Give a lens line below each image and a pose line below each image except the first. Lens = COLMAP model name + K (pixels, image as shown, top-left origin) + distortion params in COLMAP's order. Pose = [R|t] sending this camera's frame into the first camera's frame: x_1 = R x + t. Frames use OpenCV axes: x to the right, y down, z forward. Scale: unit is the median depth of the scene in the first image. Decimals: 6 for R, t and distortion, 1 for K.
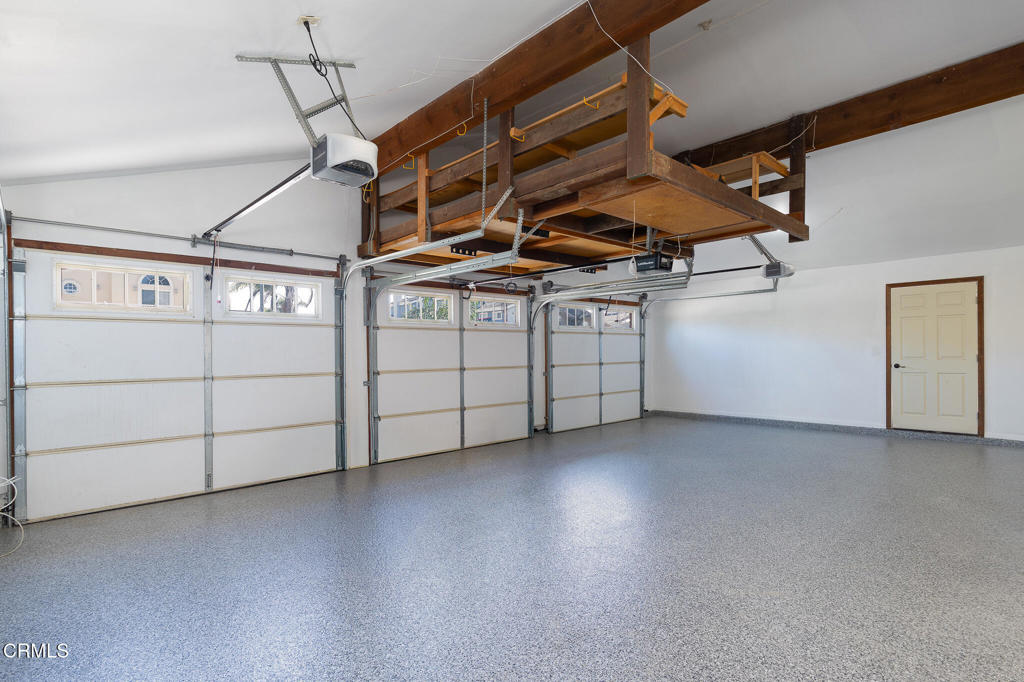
lens RADIAL K [[517.6, 0, 512.7], [0, 517.6, 347.1], [0, 0, 1]] dist [-0.004611, 0.000479]
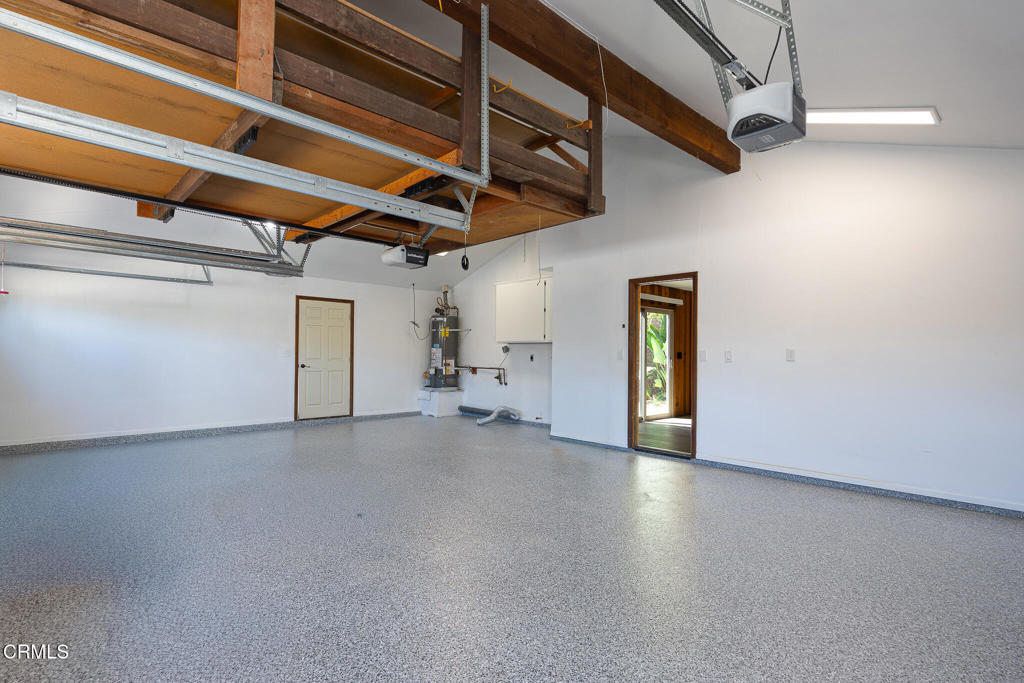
lens RADIAL K [[517.6, 0, 511.9], [0, 517.6, 347.9], [0, 0, 1]] dist [-0.004611, 0.000479]
pose [[-0.041886, 0.025394, 0.998800, -0.490473], [-0.017780, 0.999500, -0.026158, 0.019393], [-0.998964, -0.018854, -0.041414, 0.616587]]
